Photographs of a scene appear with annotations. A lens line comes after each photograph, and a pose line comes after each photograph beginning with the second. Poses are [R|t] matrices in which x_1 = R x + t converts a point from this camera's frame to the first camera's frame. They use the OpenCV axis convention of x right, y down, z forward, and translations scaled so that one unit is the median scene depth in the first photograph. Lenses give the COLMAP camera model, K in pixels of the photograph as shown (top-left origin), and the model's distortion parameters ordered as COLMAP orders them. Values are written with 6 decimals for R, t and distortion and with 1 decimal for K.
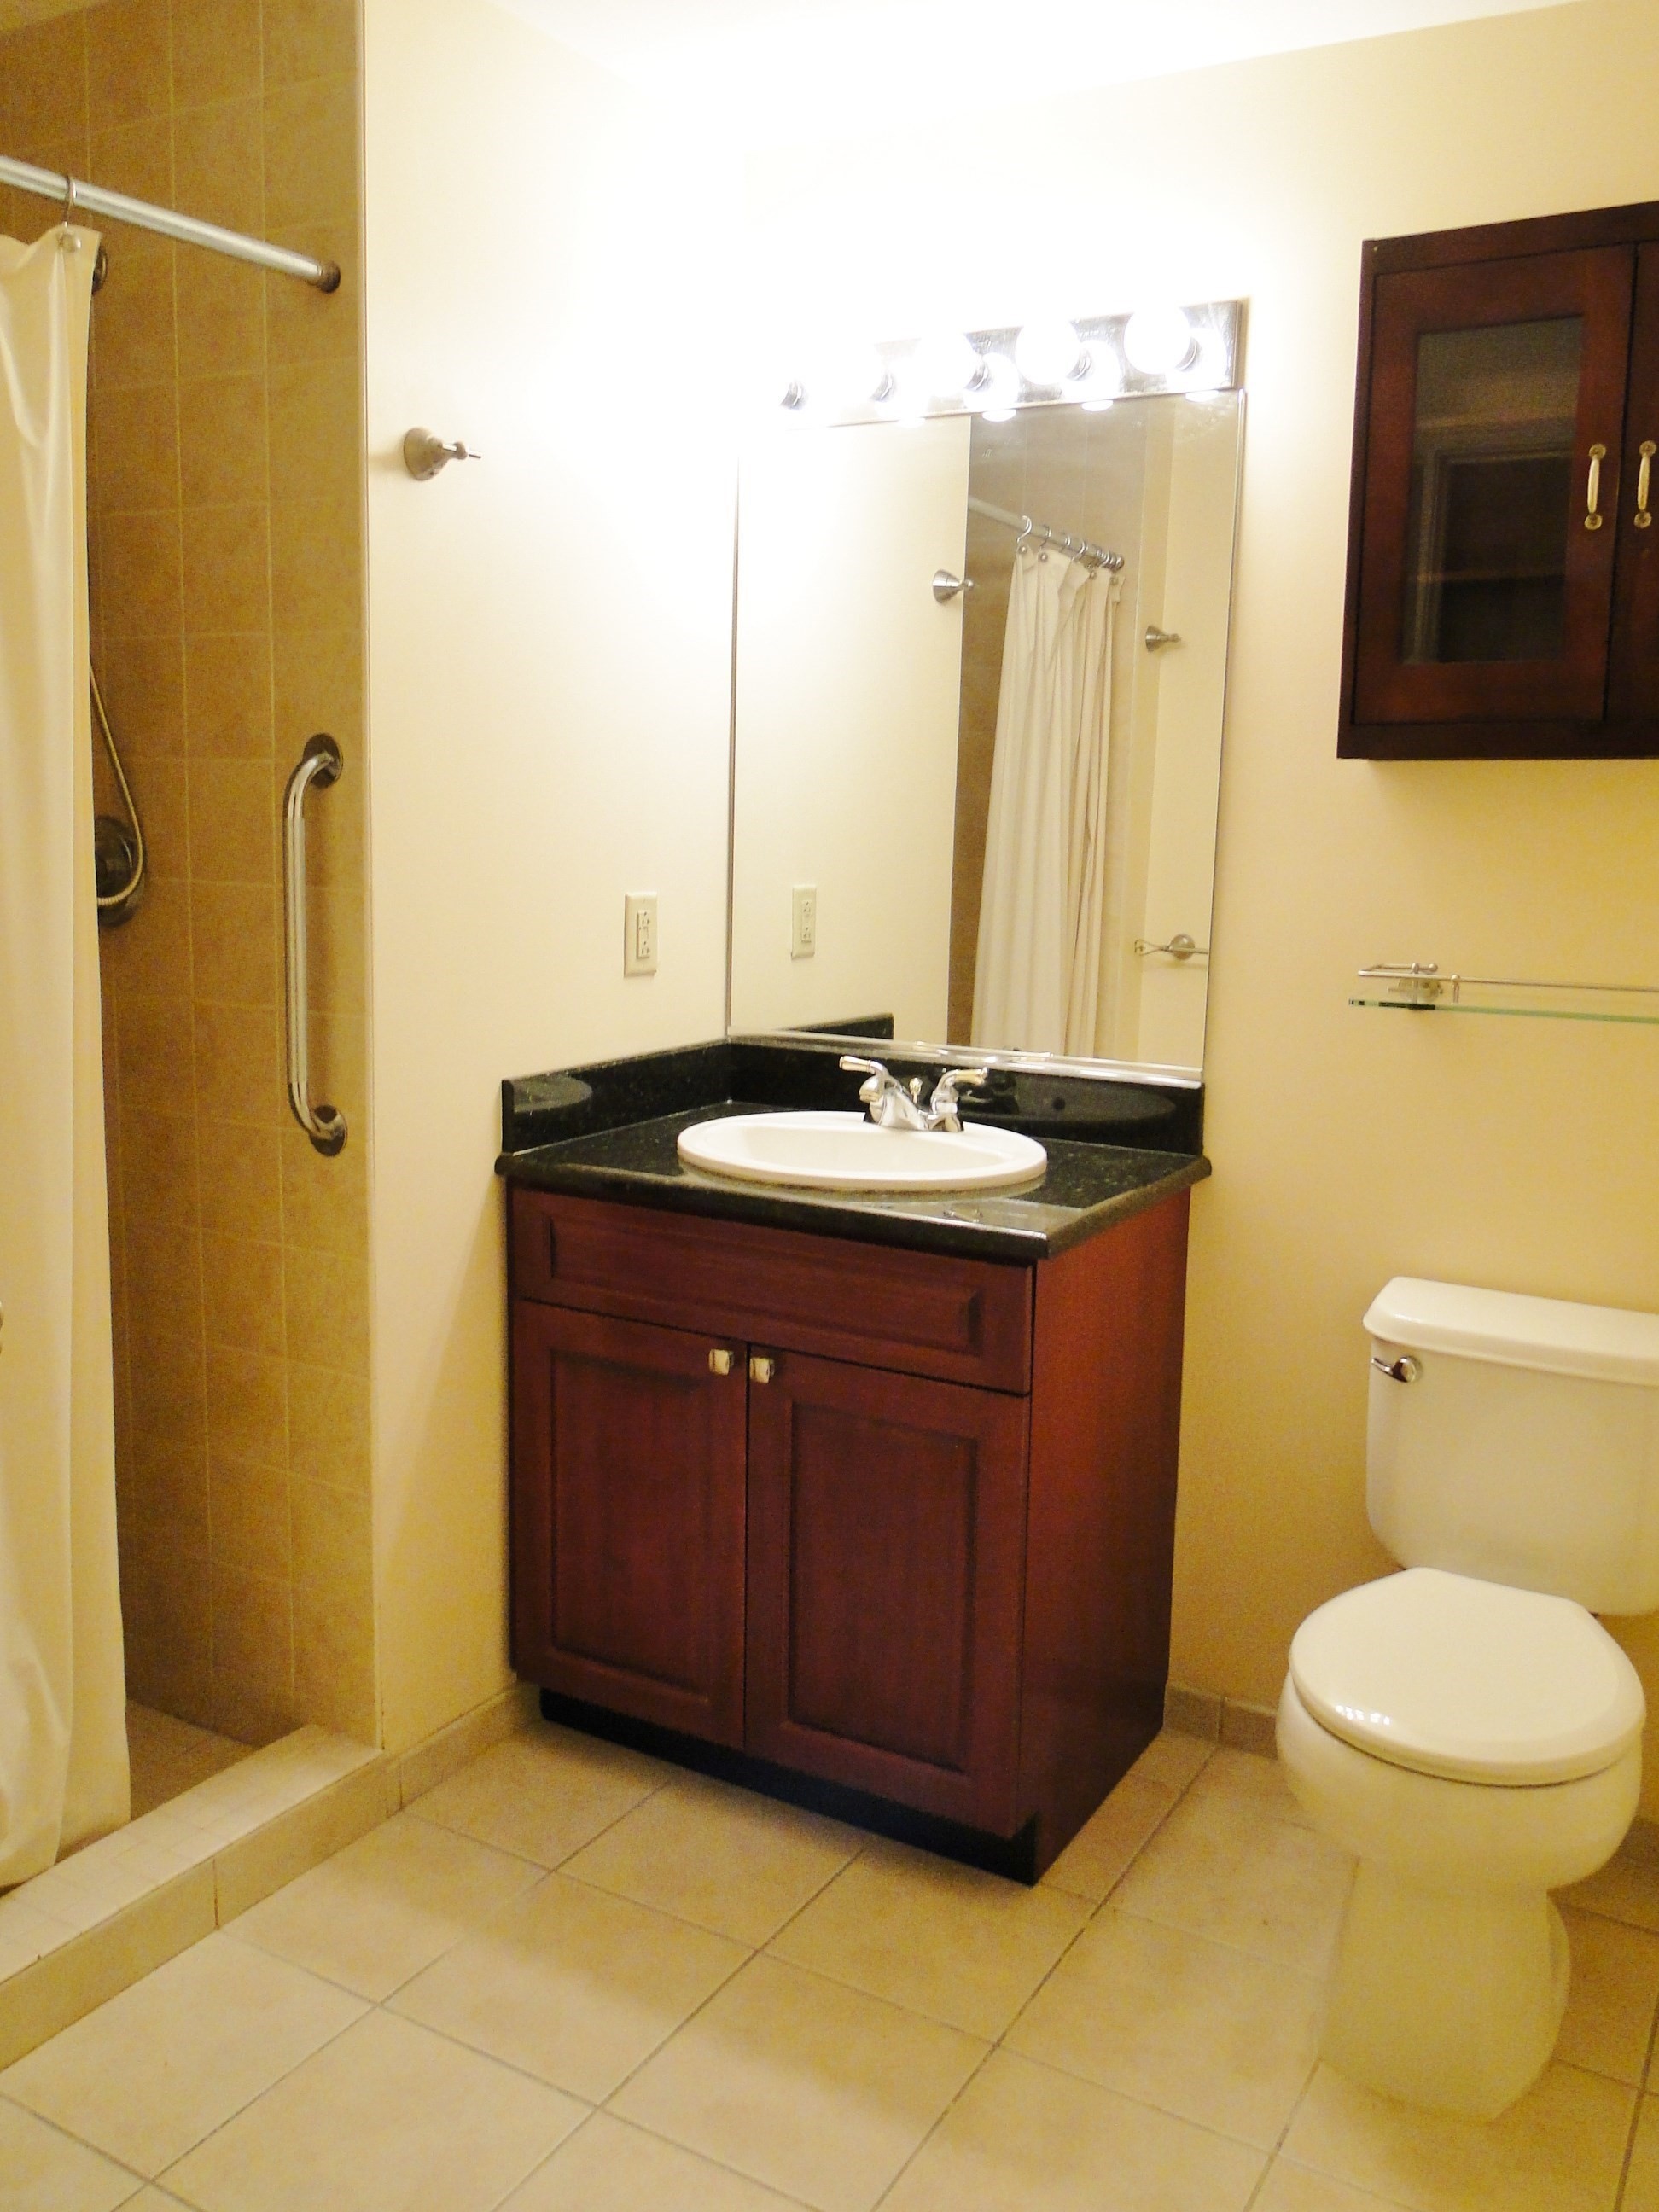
lens RADIAL K [[1801.1, 0, 829.5], [0, 1801.1, 1106.0], [0, 0, 1]] dist [-0.001818, -0.001060]
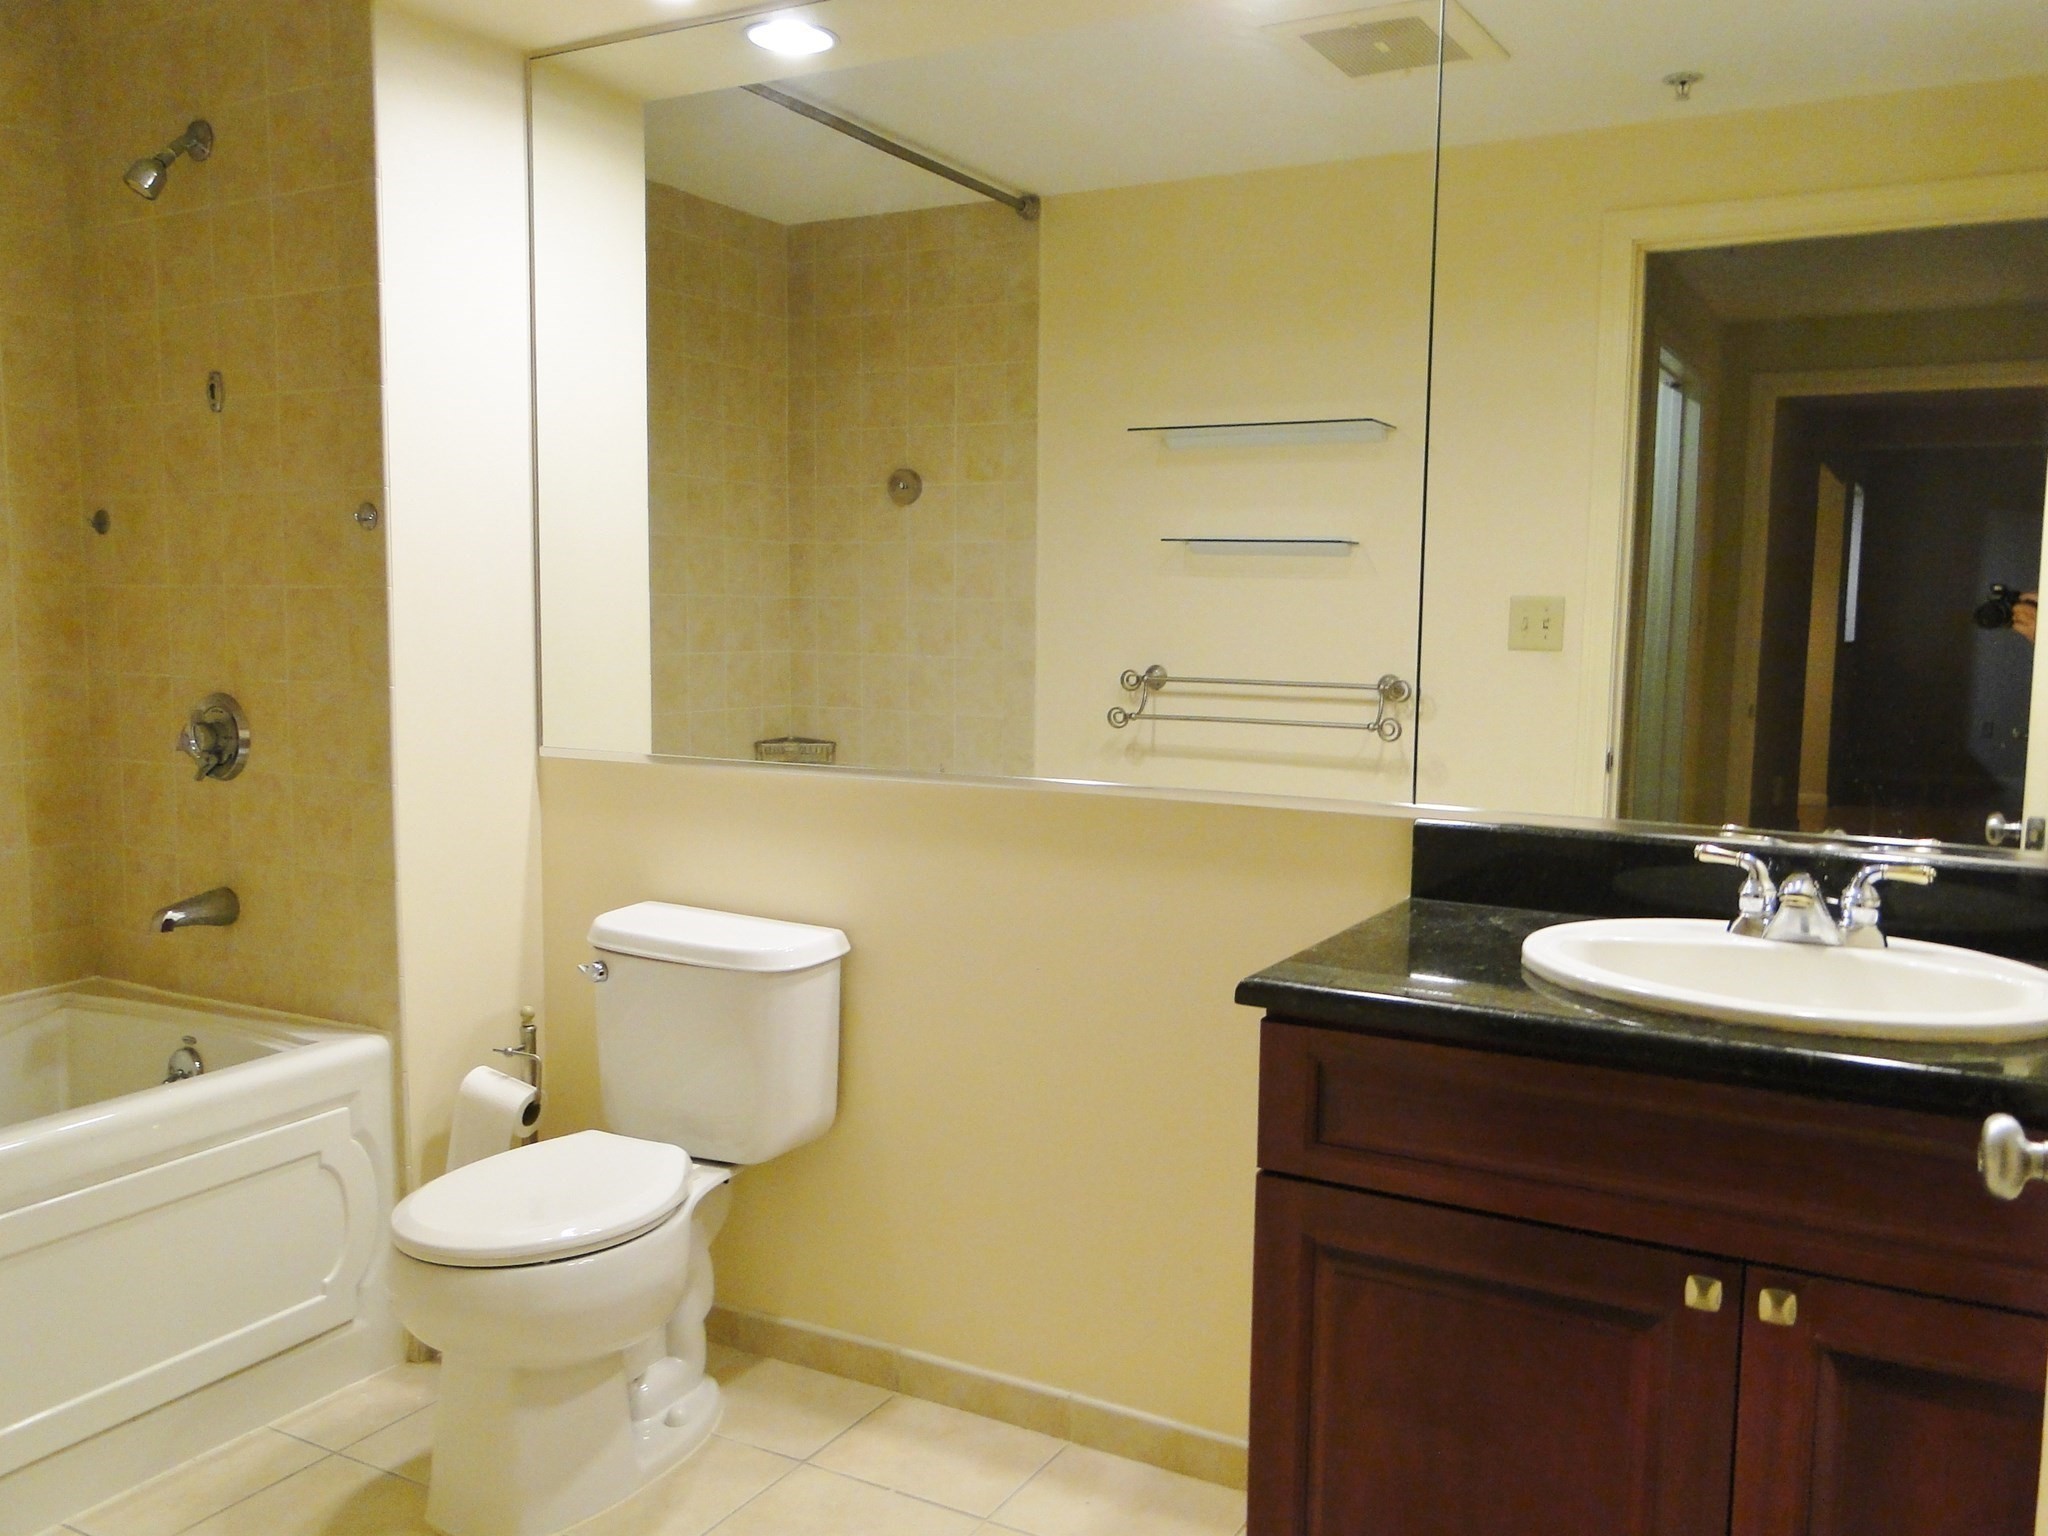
lens RADIAL K [[1667.6, 0, 1024.0], [0, 1667.6, 768.0], [0, 0, 1]] dist [-0.001818, -0.001060]
pose [[0.999588, -0.008341, 0.027461, -0.301805], [0.009781, 0.998562, -0.052715, -0.026939], [-0.026982, 0.052962, 0.998232, 0.315111]]
